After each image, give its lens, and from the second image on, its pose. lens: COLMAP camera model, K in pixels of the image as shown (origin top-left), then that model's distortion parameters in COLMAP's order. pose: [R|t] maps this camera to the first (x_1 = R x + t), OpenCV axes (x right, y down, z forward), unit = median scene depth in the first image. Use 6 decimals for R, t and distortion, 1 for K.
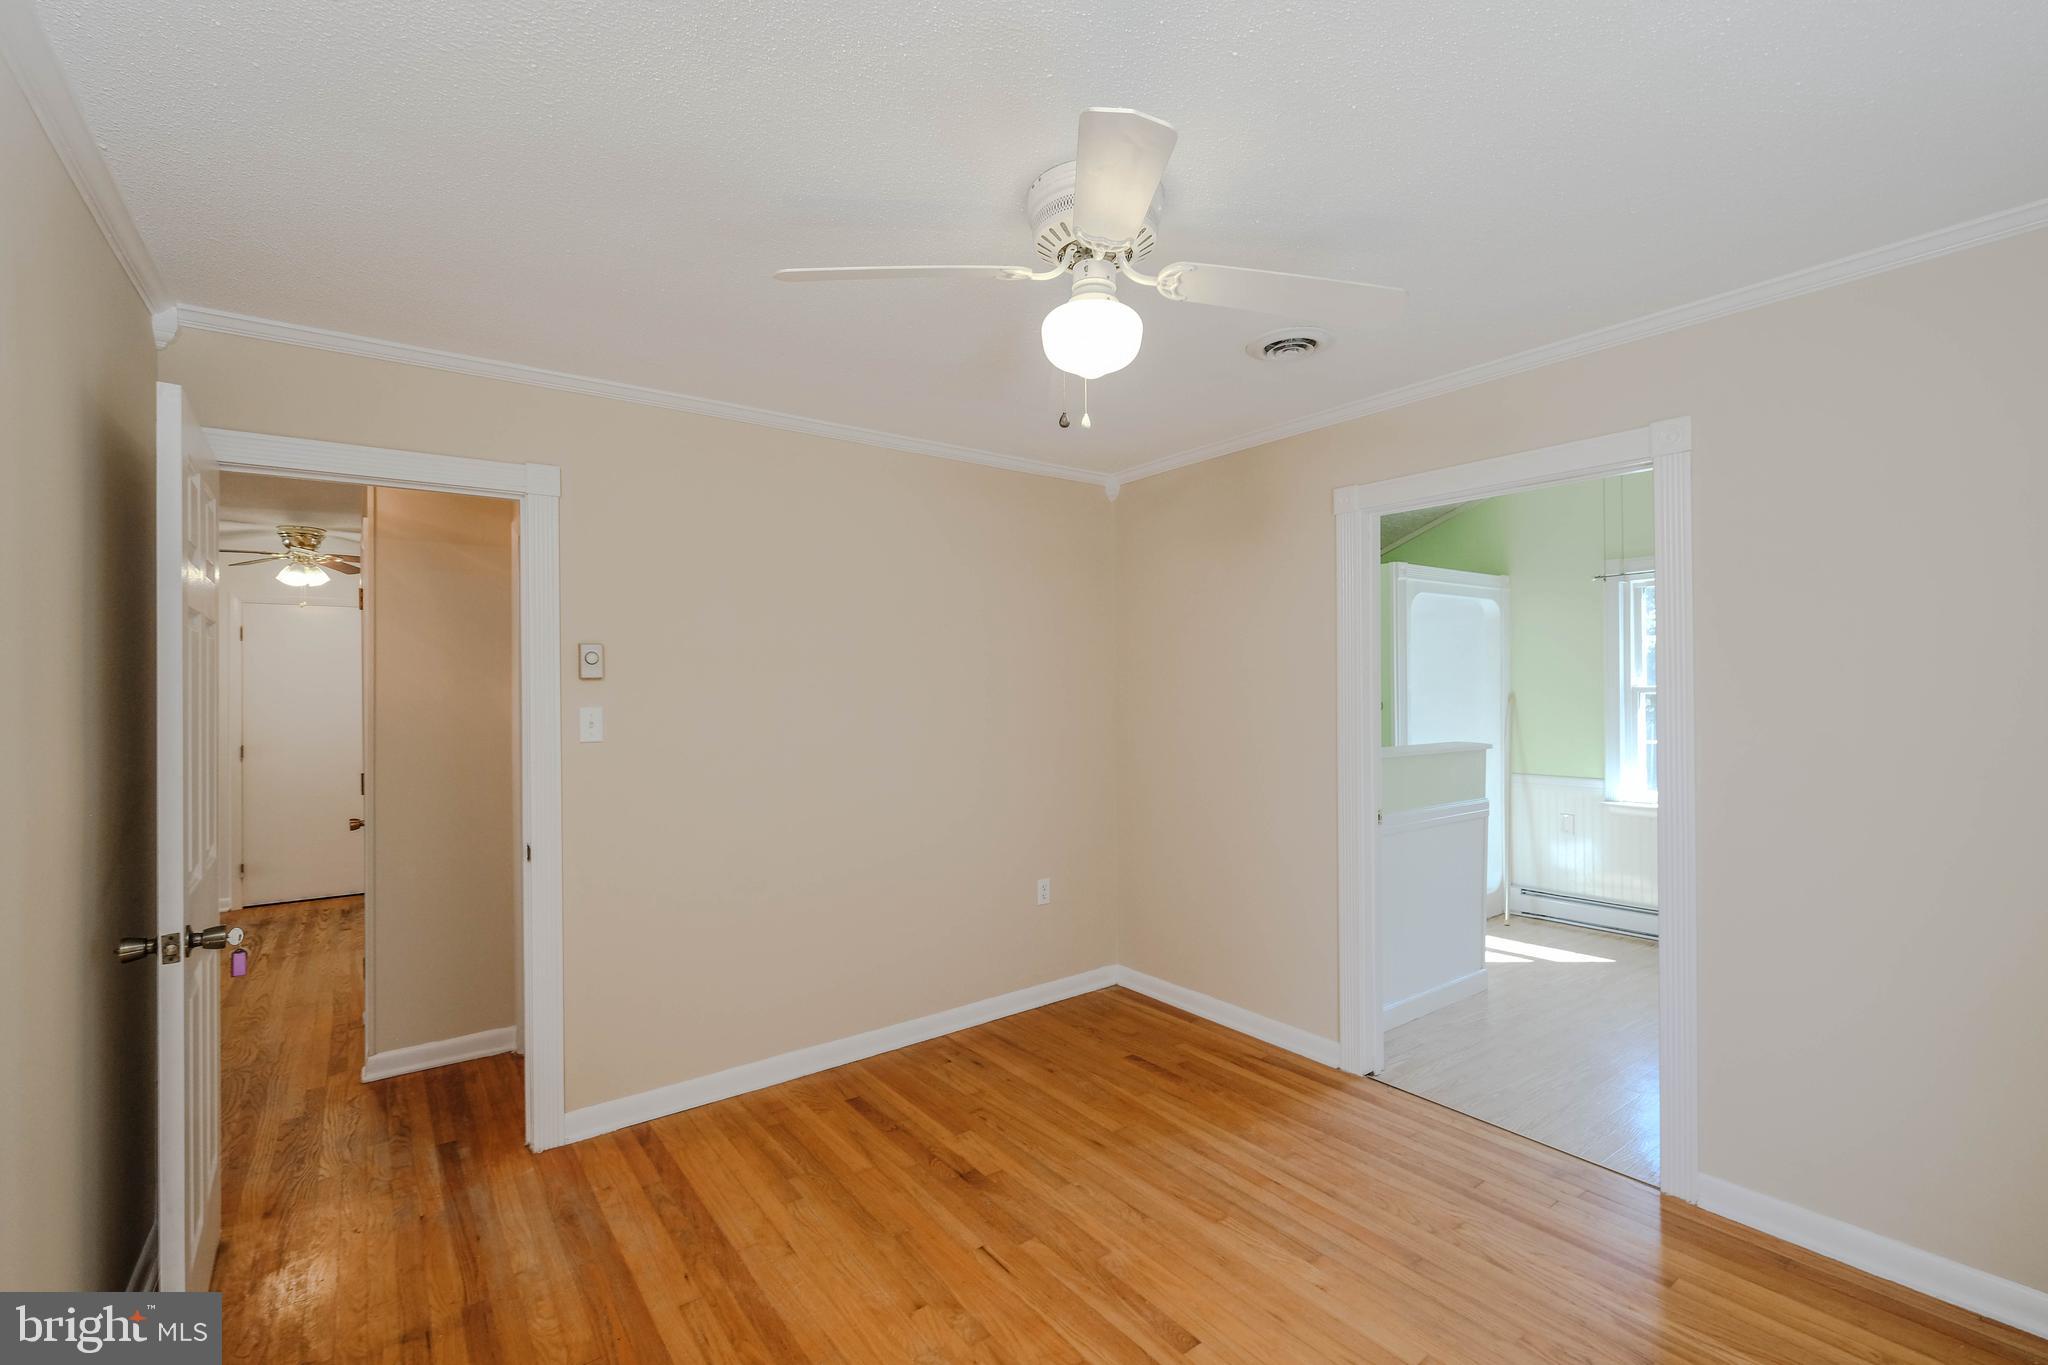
lens RADIAL K [[893.6, 0, 1030.7], [0, 893.6, 686.4], [0, 0, 1]] dist [-0.012063, 0.003682]
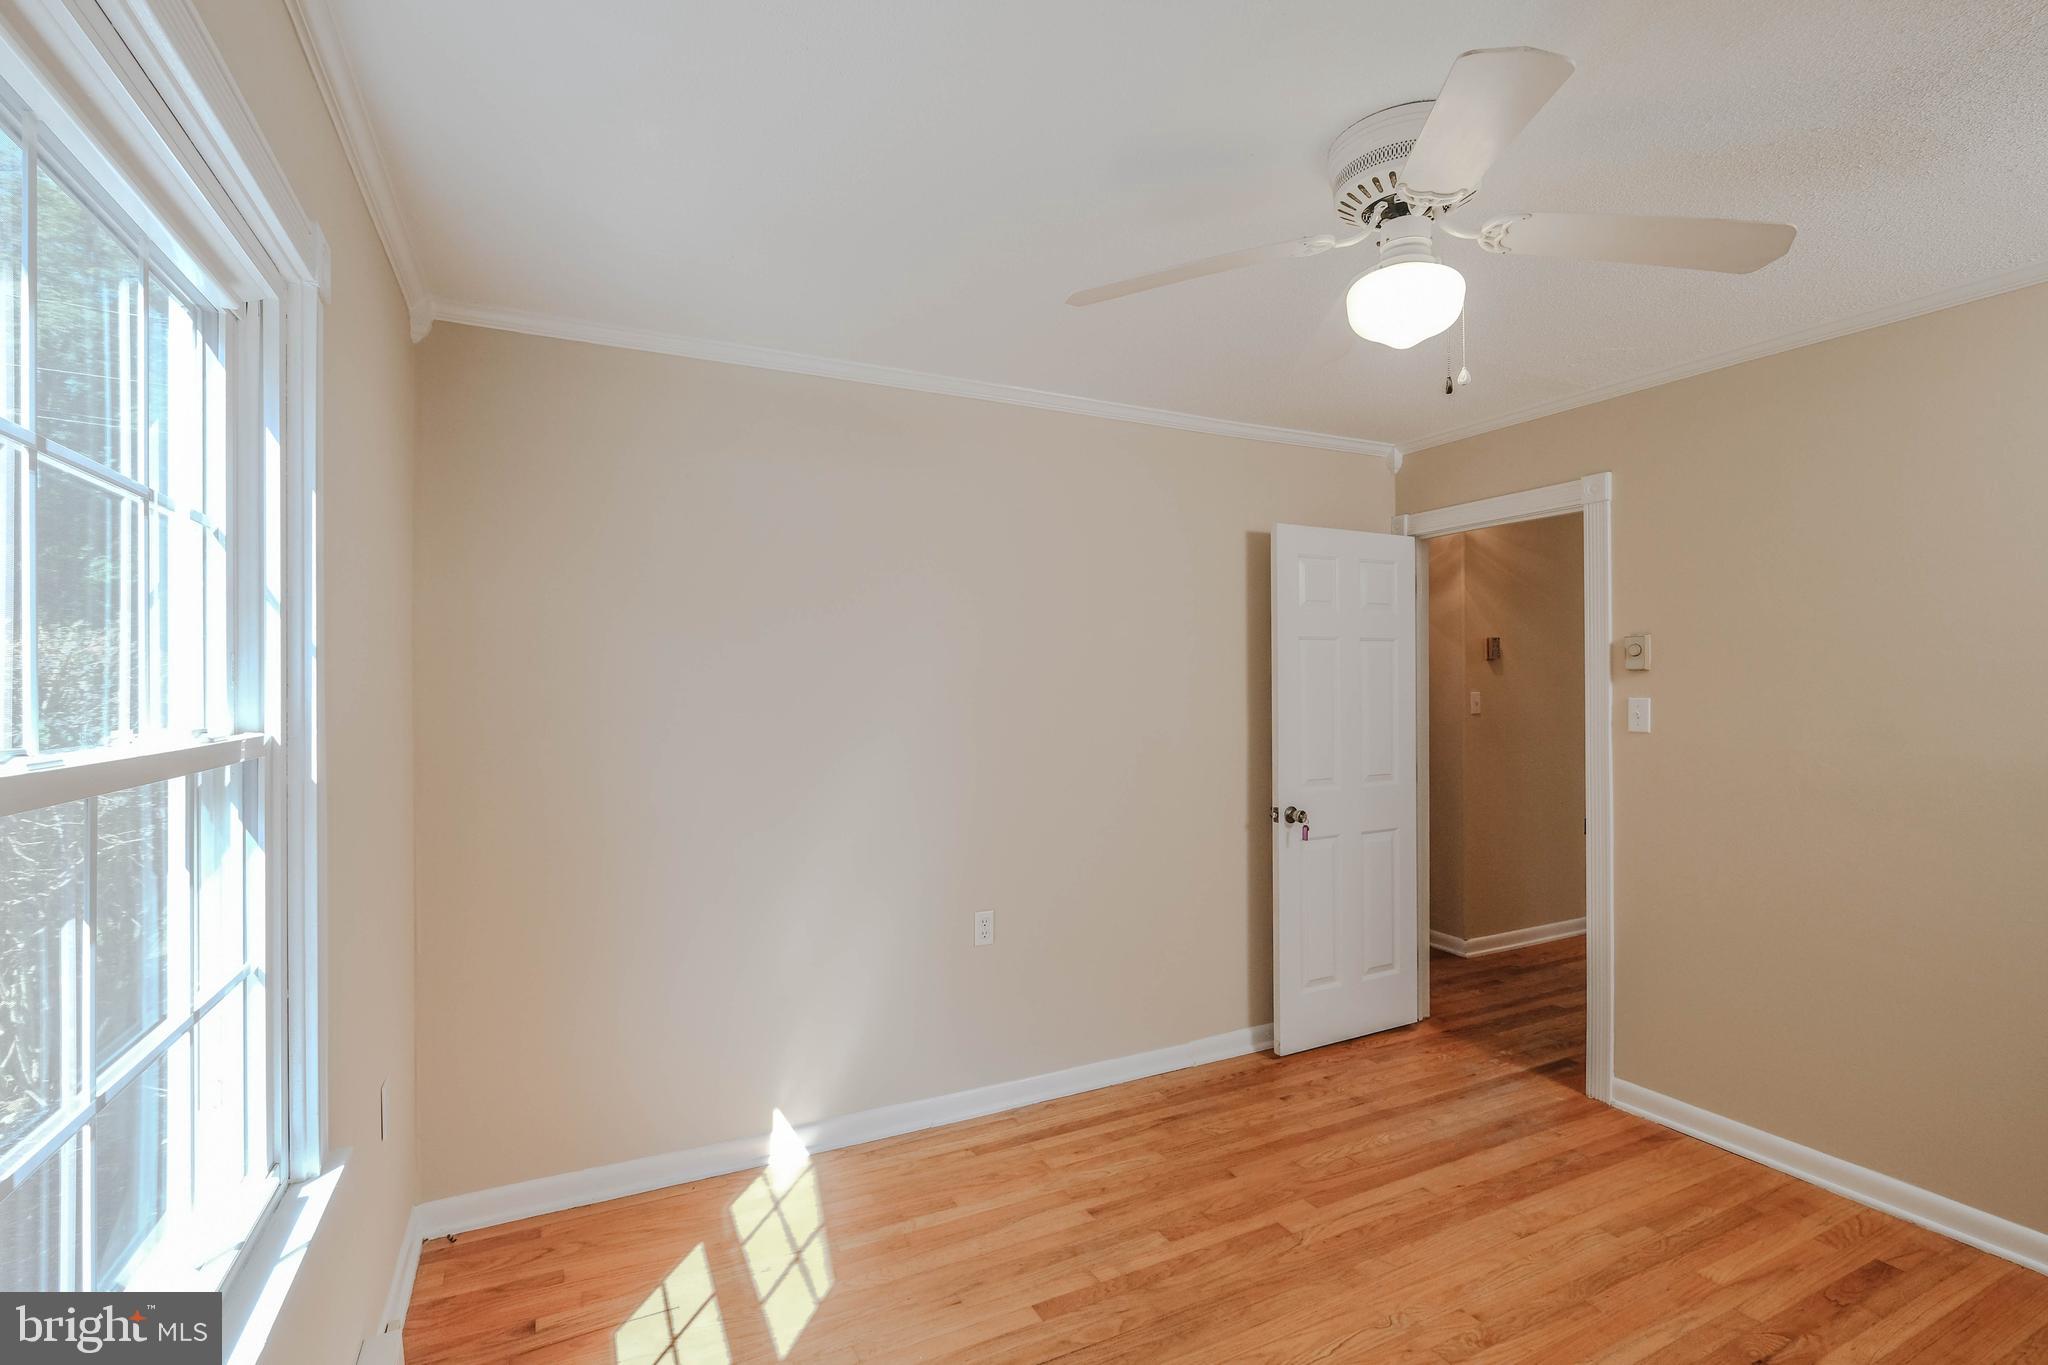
lens RADIAL K [[952.3, 0, 1035.3], [0, 952.3, 692.9], [0, 0, 1]] dist [-0.004780, -0.000402]
pose [[-0.184425, 0.019004, -0.982663, 0.739015], [0.010389, 0.999795, 0.017385, -0.009993], [0.982792, -0.007002, -0.184584, 0.543843]]
